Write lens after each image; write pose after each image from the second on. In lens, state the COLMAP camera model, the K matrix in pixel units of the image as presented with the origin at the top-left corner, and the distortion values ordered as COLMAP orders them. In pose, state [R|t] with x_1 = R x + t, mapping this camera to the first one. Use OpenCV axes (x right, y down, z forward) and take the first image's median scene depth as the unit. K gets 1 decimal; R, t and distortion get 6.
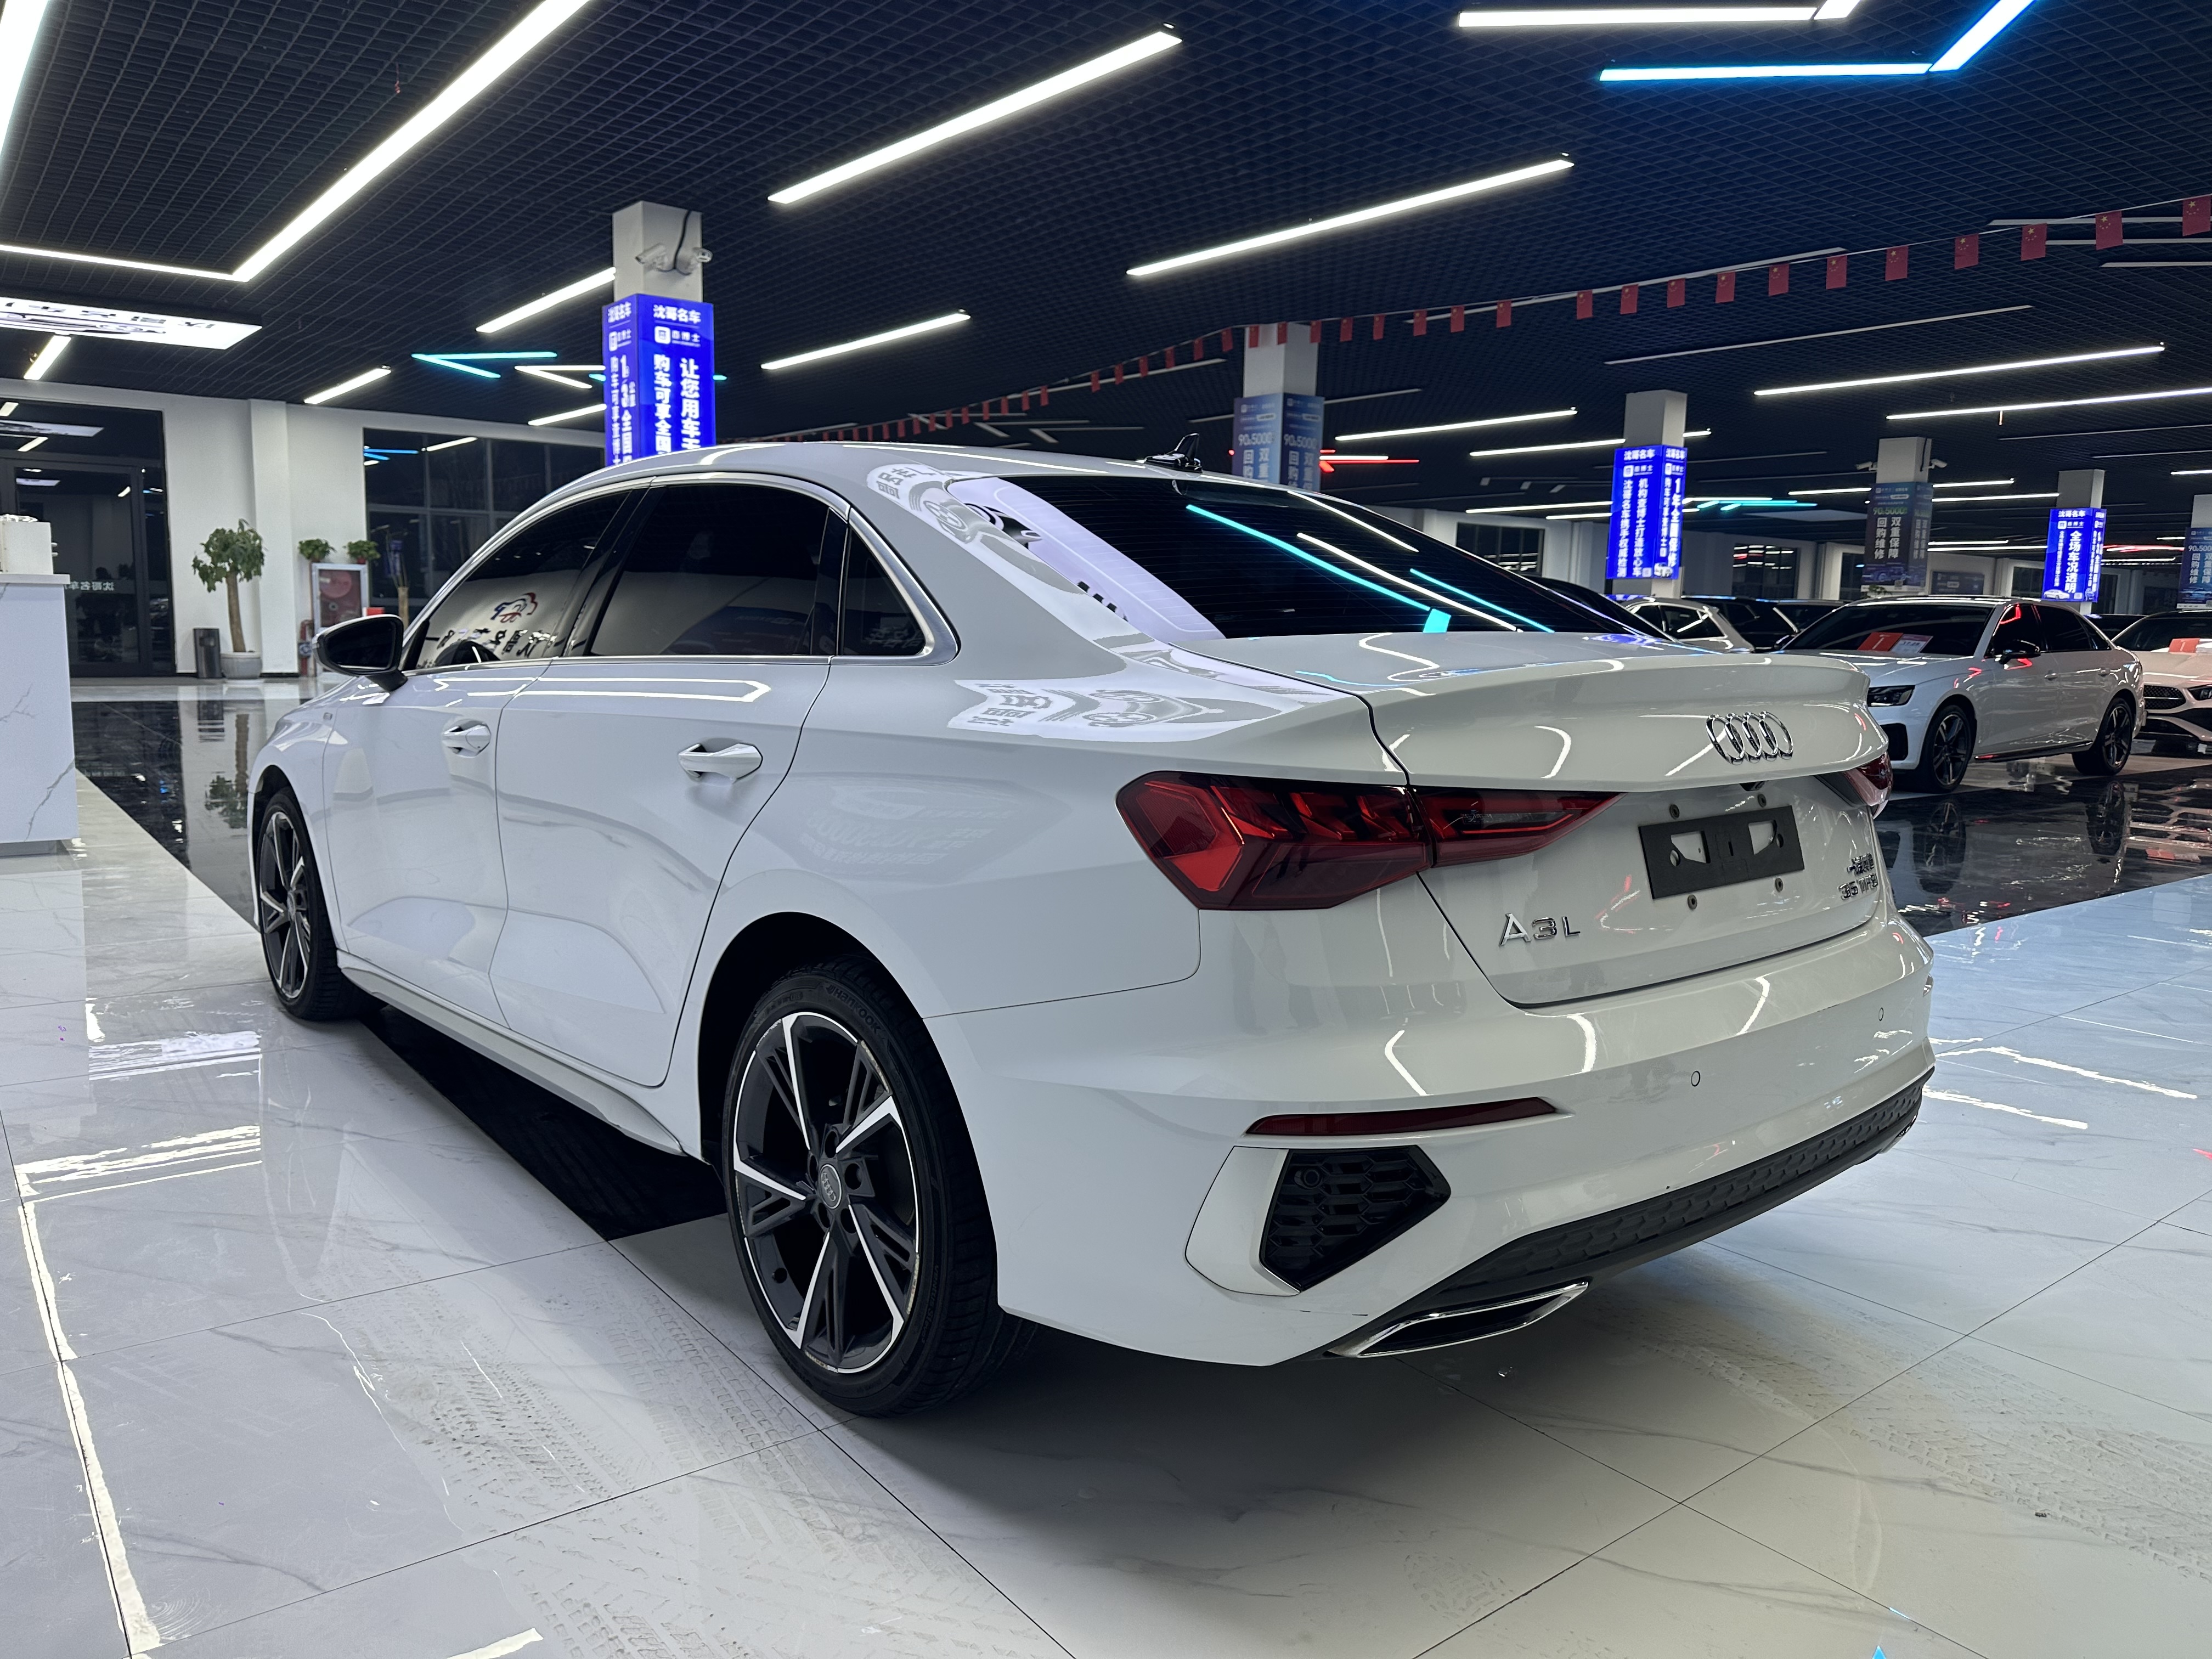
lens RADIAL K [[1561.7, 0, 1106.0], [0, 1561.7, 829.5], [0, 0, 1]] dist [0.049578, -0.061449]
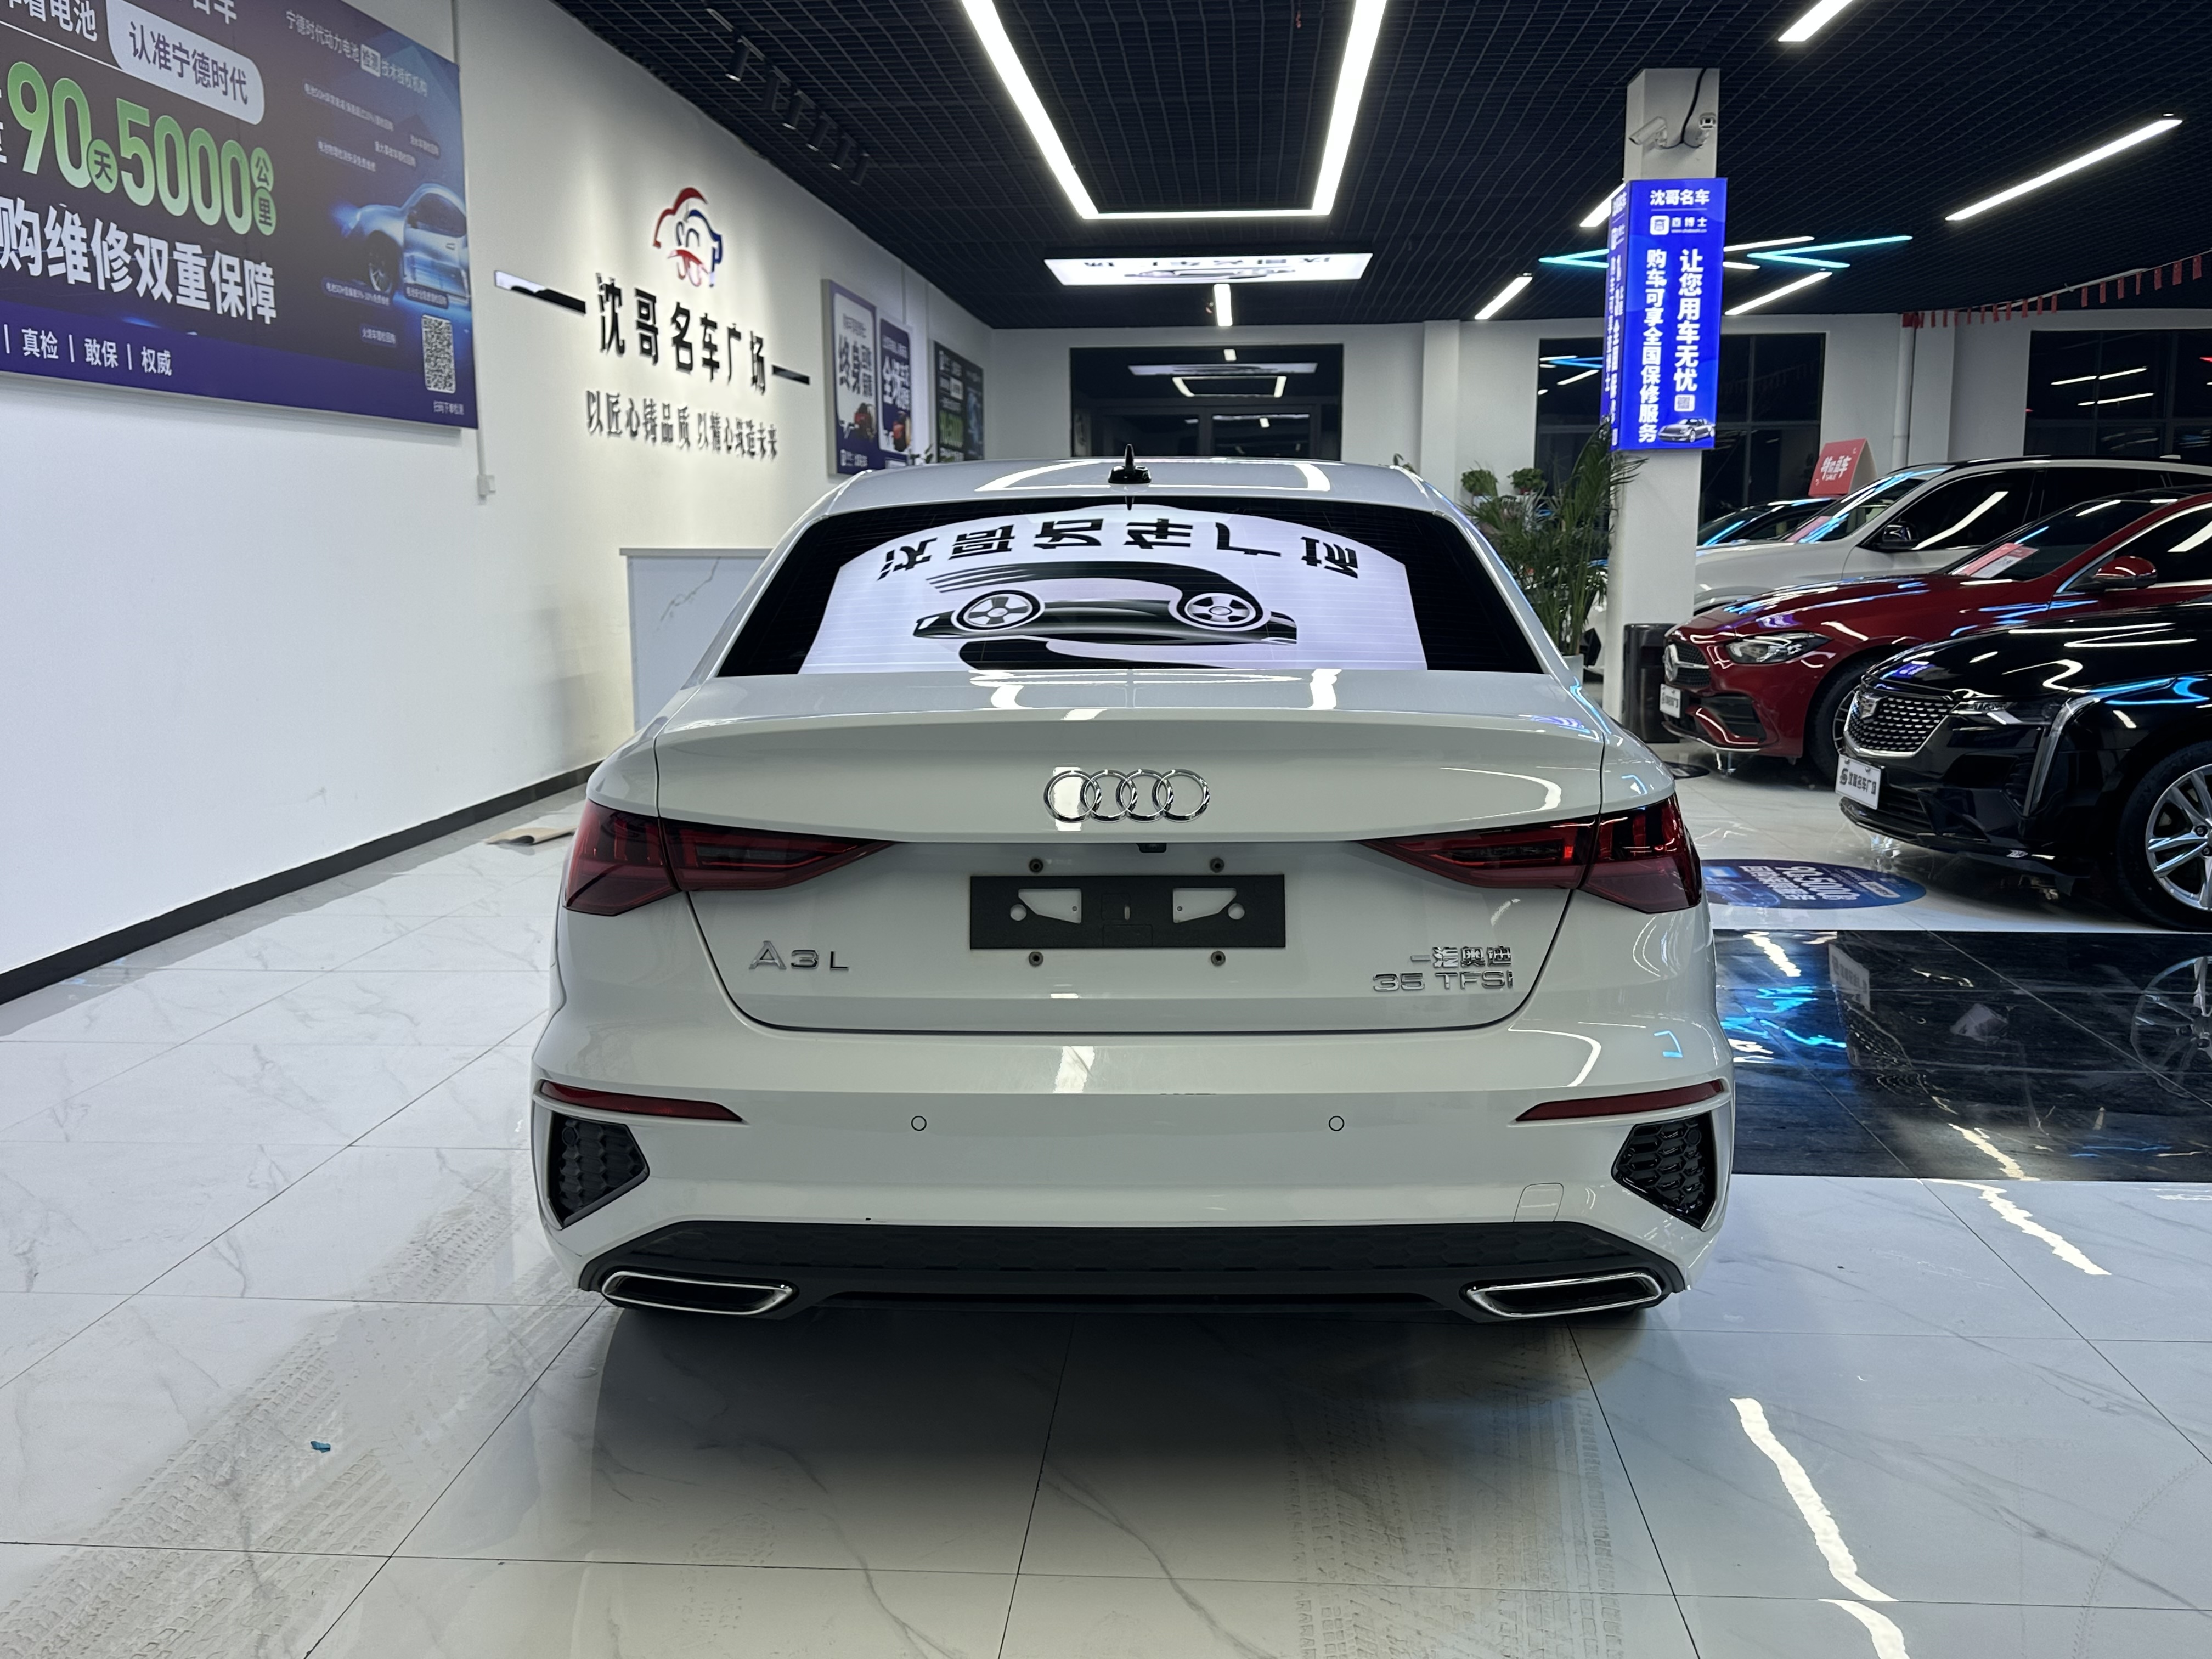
lens RADIAL K [[1959.2, 0, 1106.0], [0, 1959.2, 829.5], [0, 0, 1]] dist [0.085350, -0.145138]
pose [[0.742988, 0.076180, -0.664955, 0.223930], [-0.066249, 0.996993, 0.040196, -0.016015], [0.666018, 0.014188, 0.745801, 0.020697]]
